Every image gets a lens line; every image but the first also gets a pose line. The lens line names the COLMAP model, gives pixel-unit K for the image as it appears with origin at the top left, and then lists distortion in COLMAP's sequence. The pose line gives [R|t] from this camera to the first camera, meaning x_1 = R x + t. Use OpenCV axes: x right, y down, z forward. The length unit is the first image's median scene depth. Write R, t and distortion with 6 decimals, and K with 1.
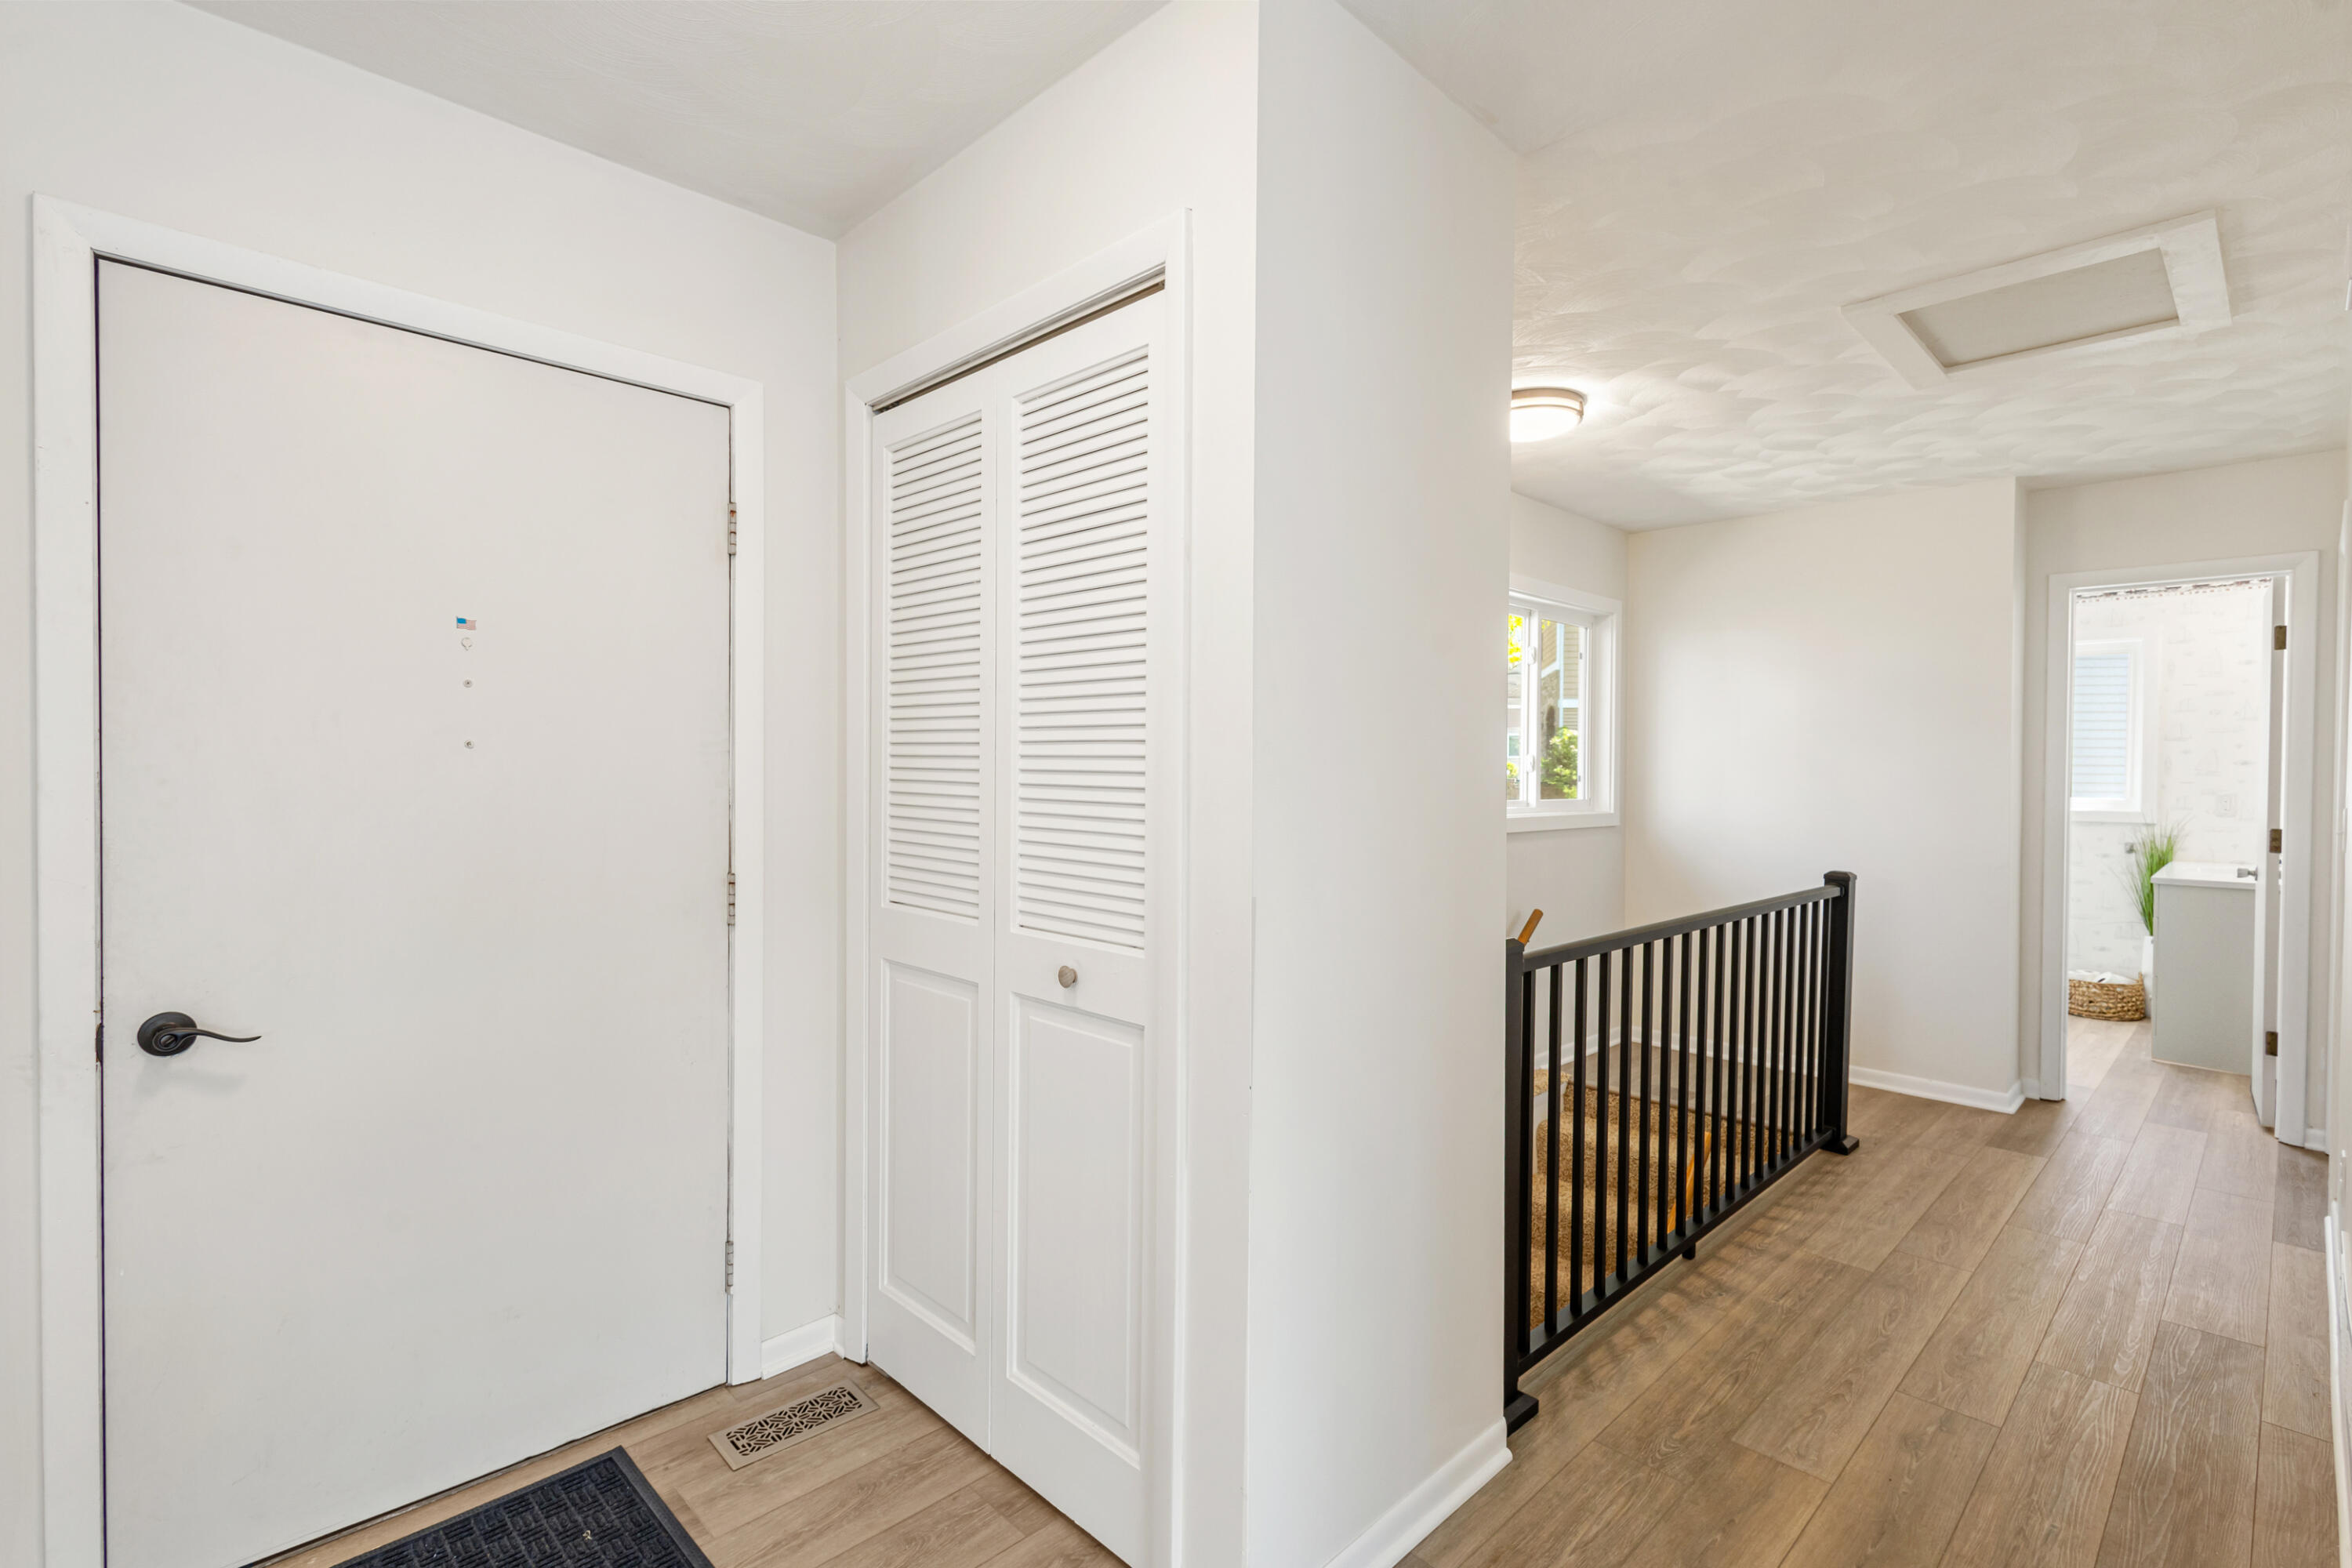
lens RADIAL K [[1085.6, 0, 1170.1], [0, 1085.6, 781.4], [0, 0, 1]] dist [0.009713, -0.003631]
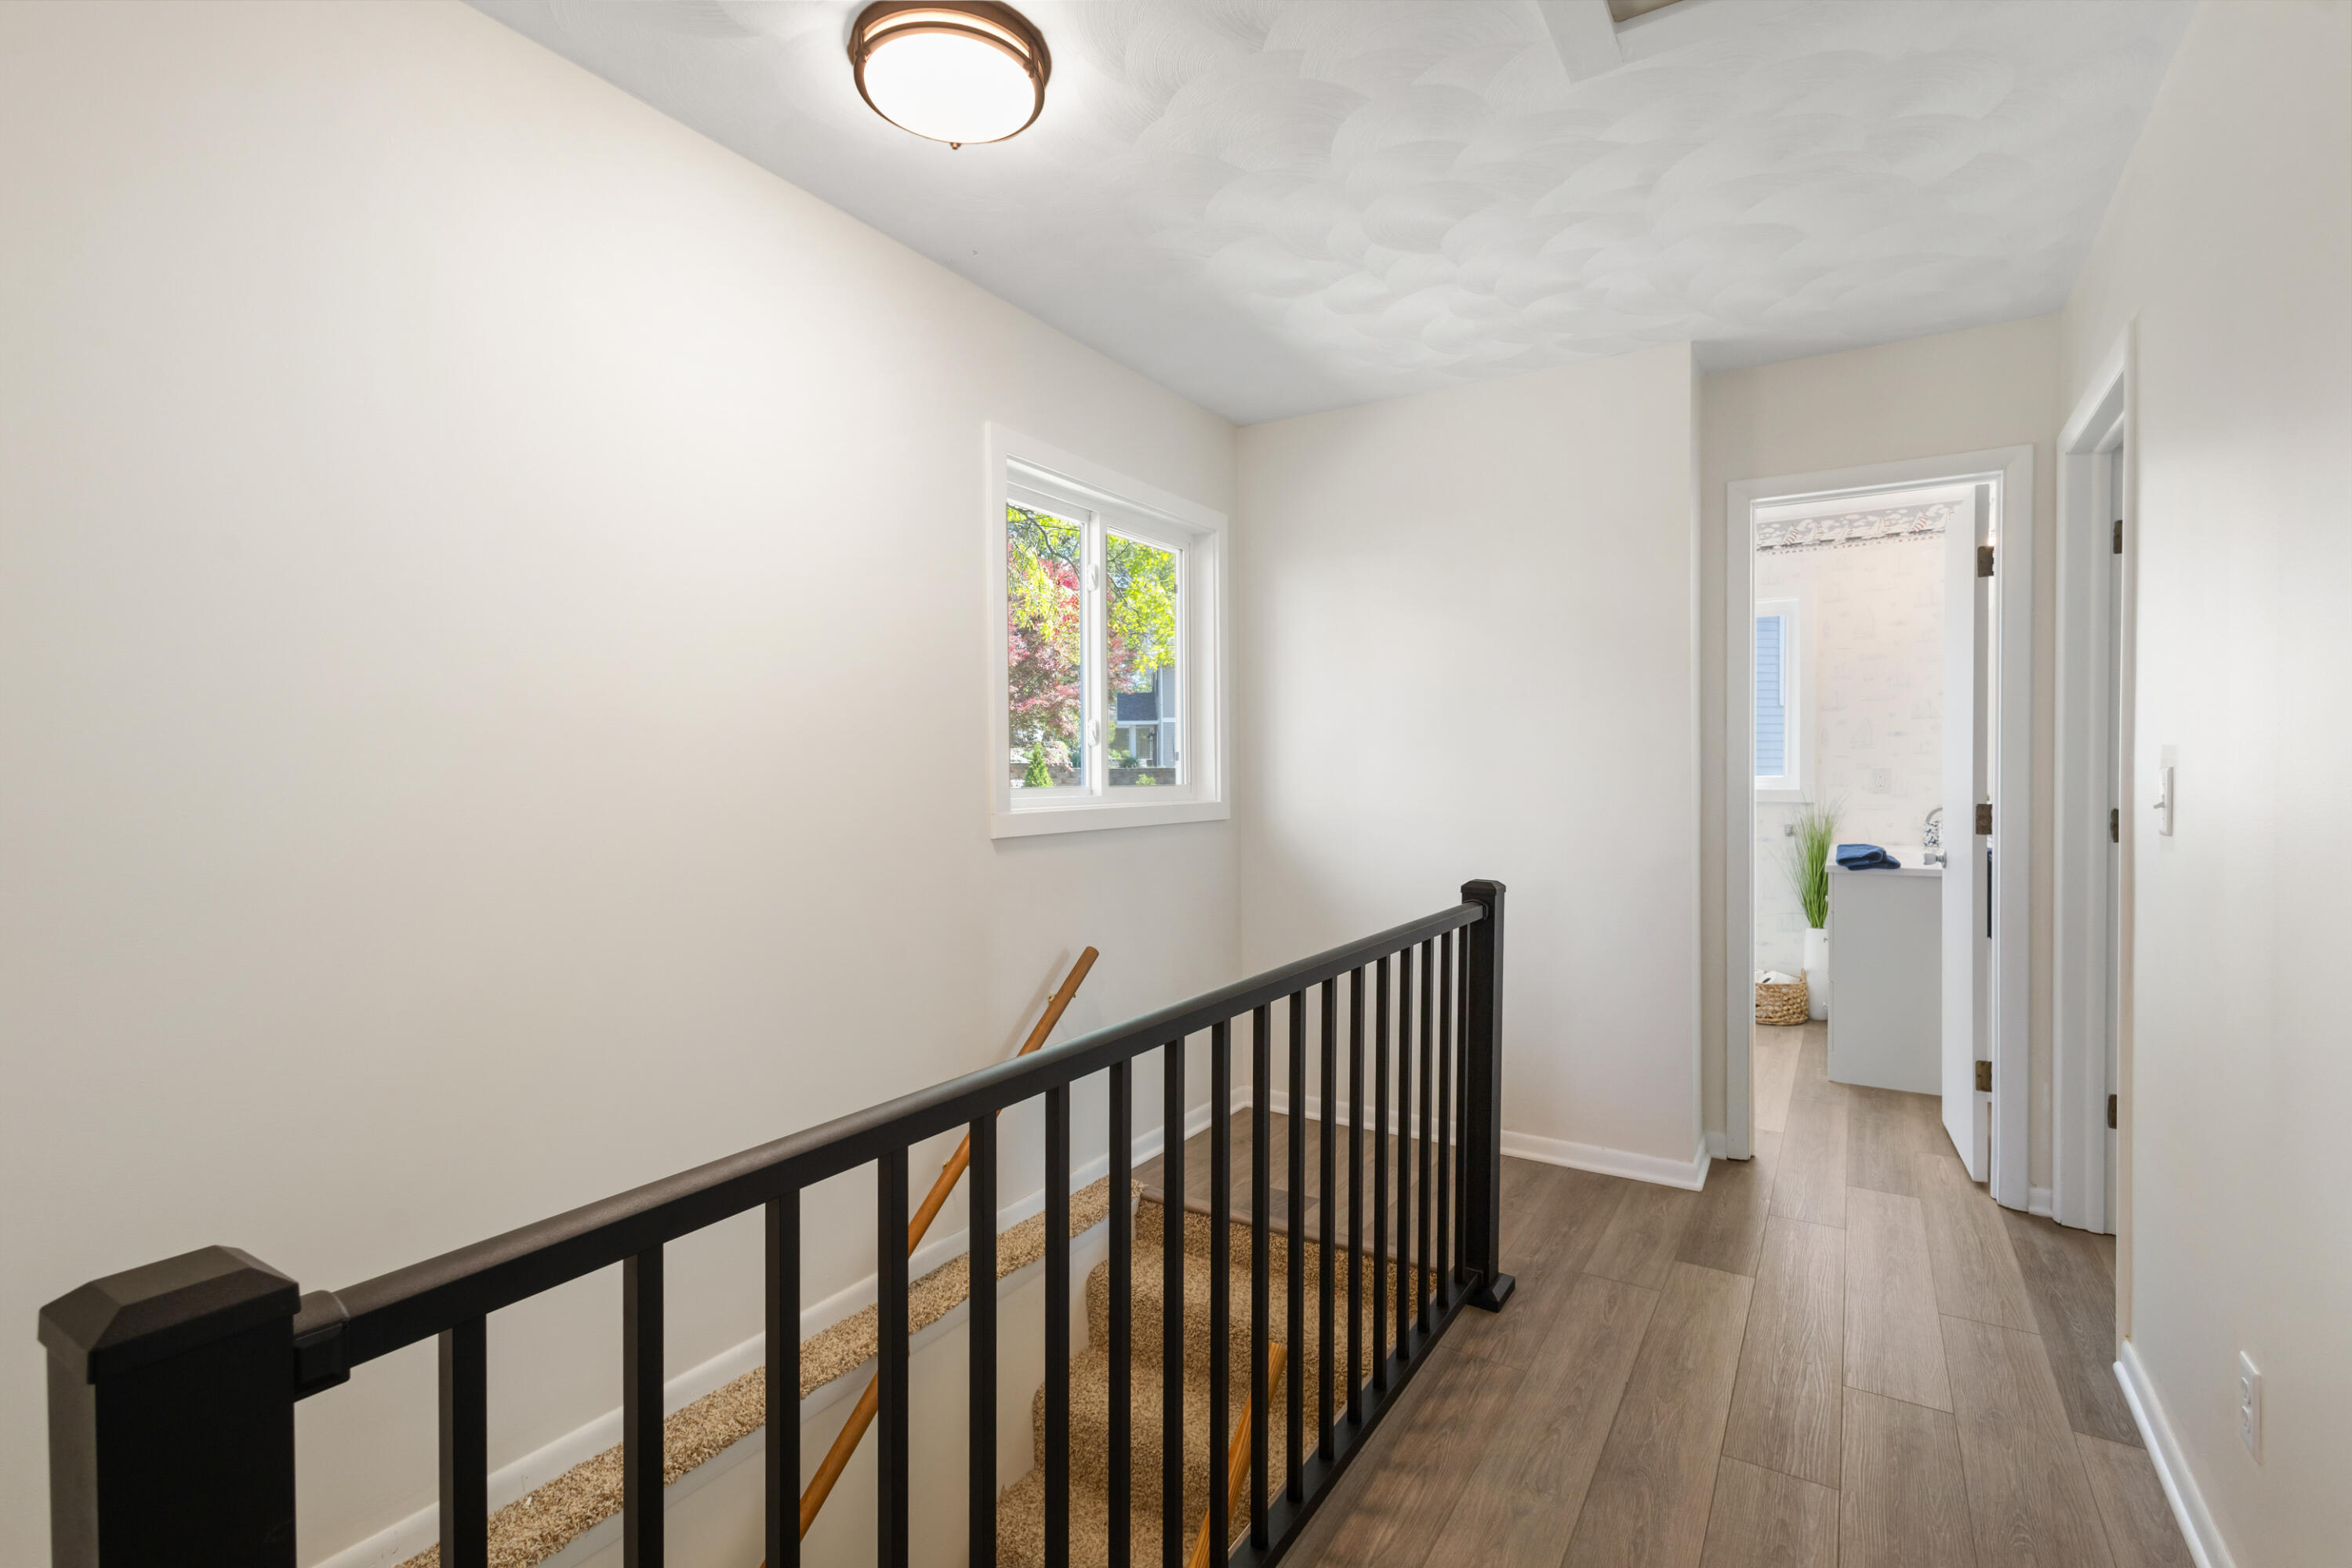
lens RADIAL K [[1085.6, 0, 1170.4], [0, 1085.6, 786.4], [0, 0, 1]] dist [0.009713, -0.003631]
pose [[0.970986, -0.017101, 0.238524, 0.244008], [0.016240, 0.999853, 0.005576, 0.016301], [-0.238584, -0.001541, 0.971121, 0.359676]]
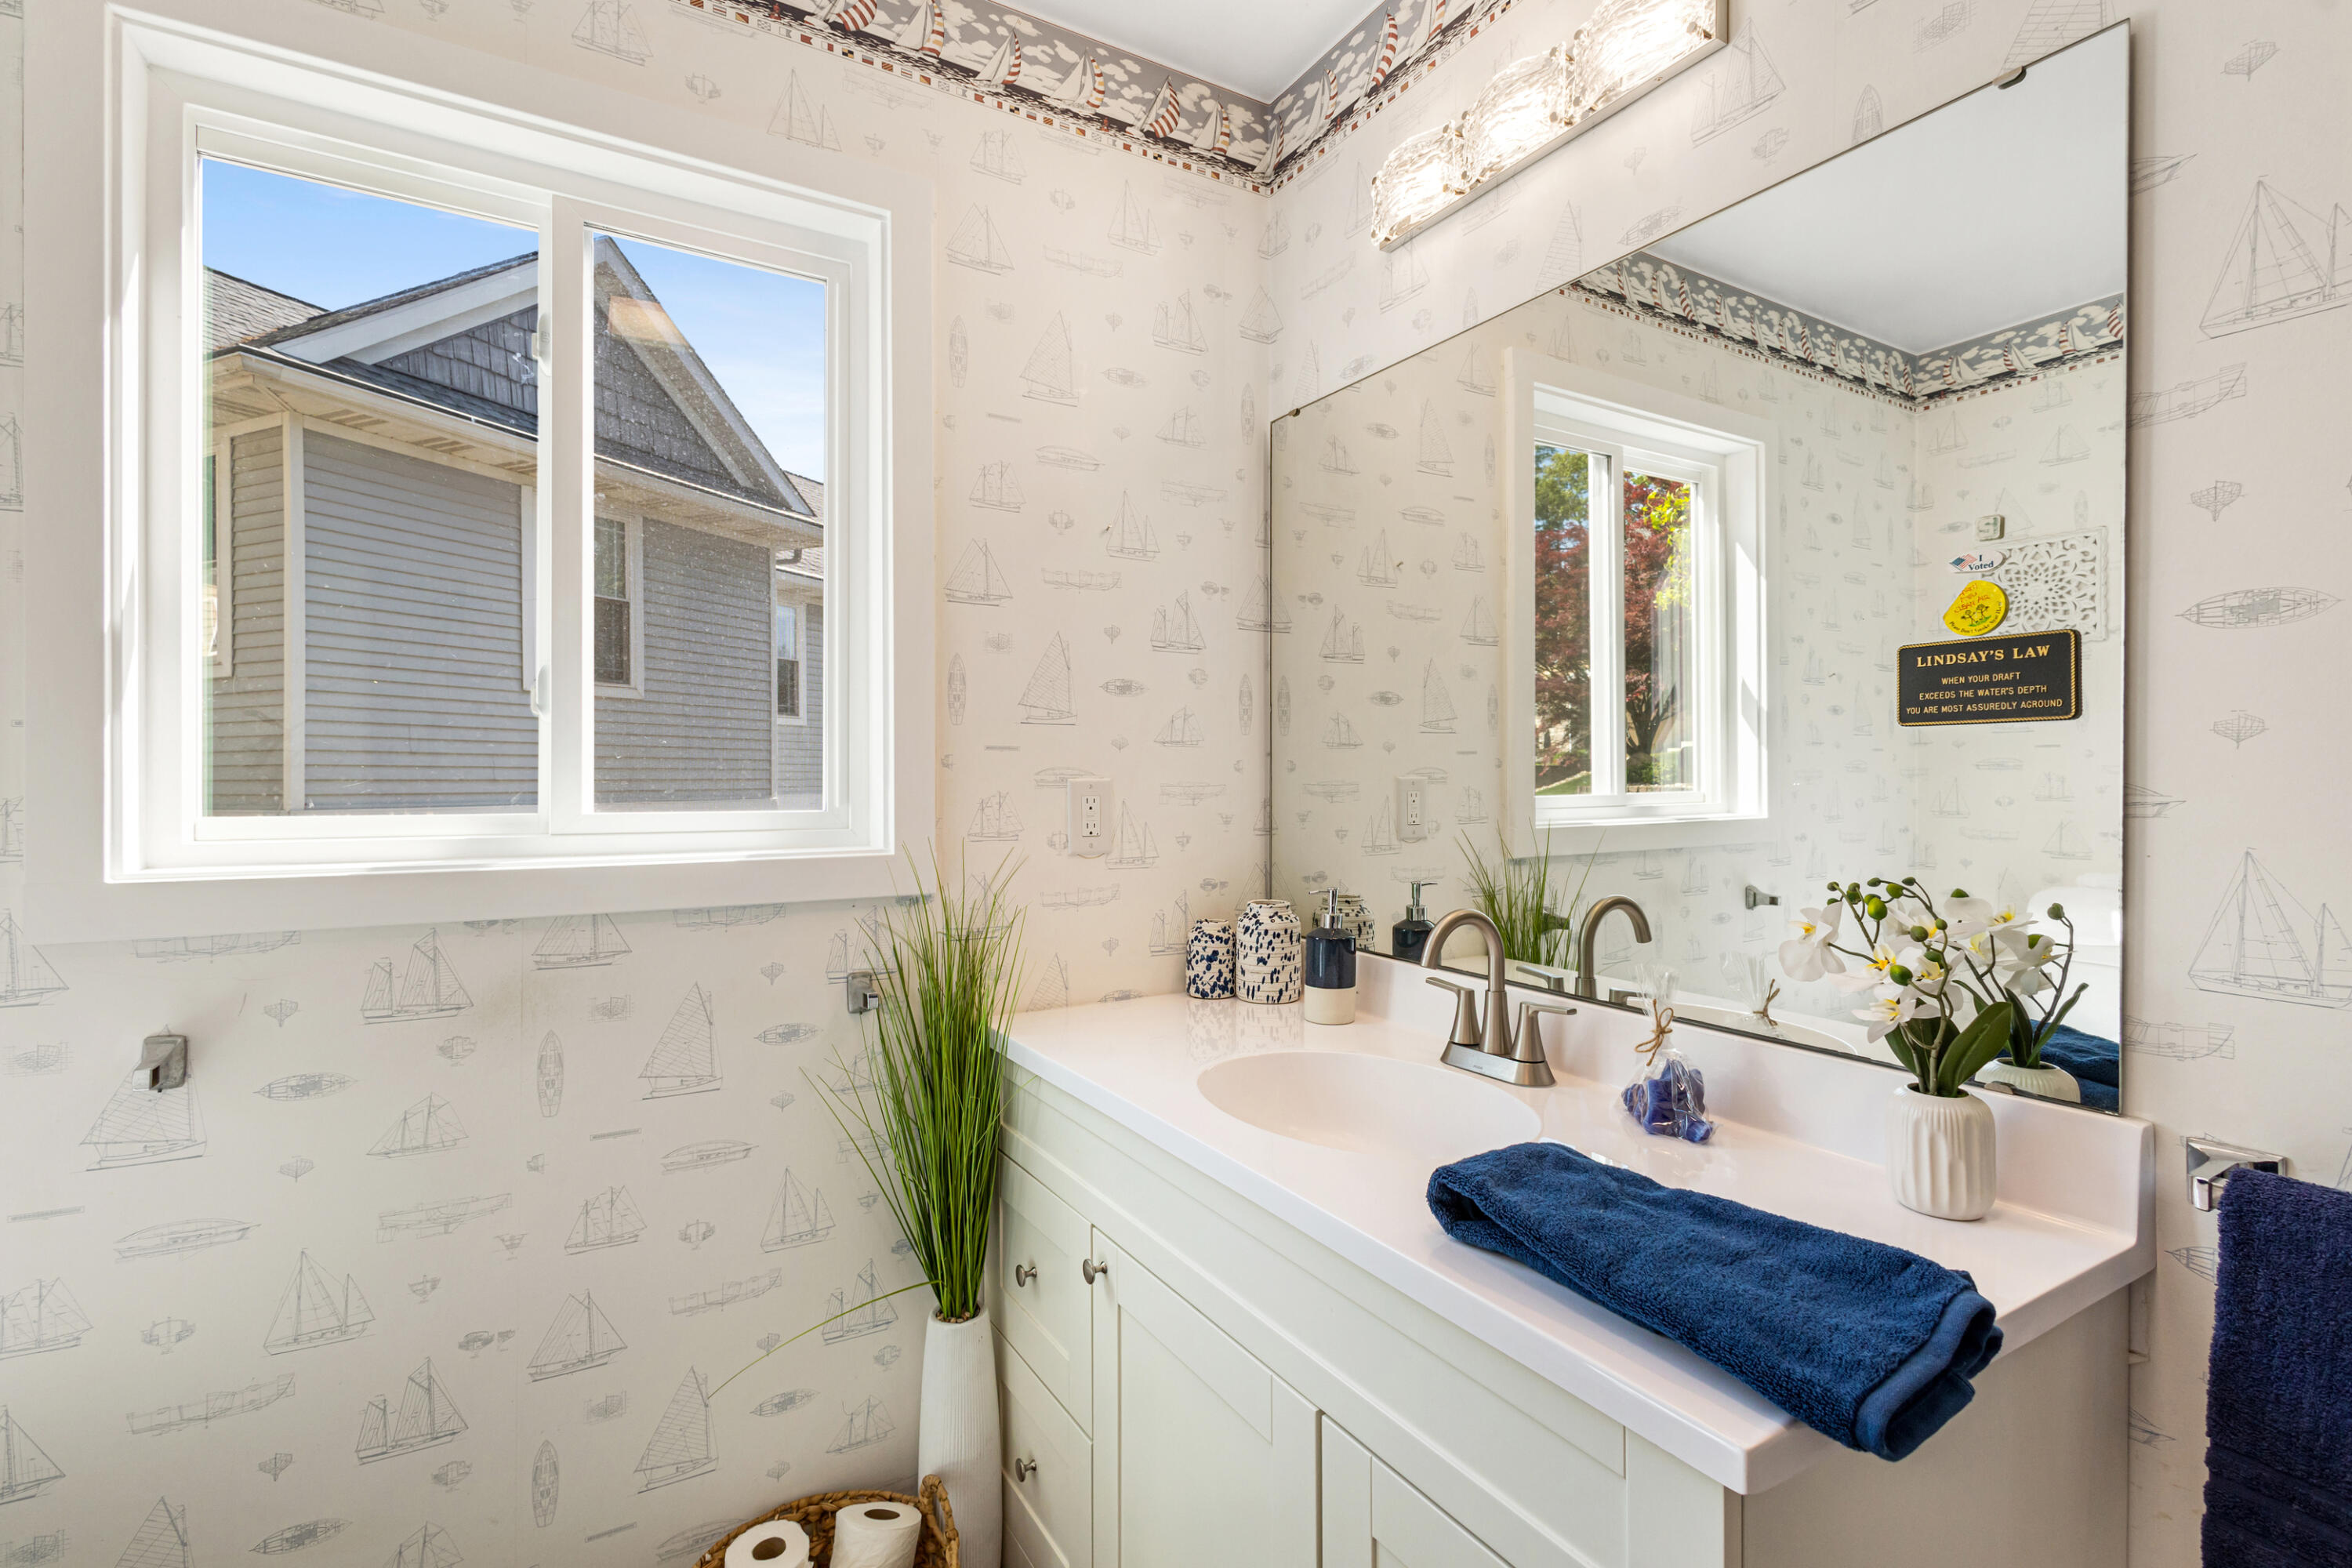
lens RADIAL K [[1085.6, 0, 1180.6], [0, 1085.6, 780.7], [0, 0, 1]] dist [0.009713, -0.003631]
pose [[0.235041, -0.012435, 0.971906, 0.922976], [0.014969, 0.999846, 0.009172, 0.011044], [-0.971870, 0.012393, 0.235191, 1.243774]]
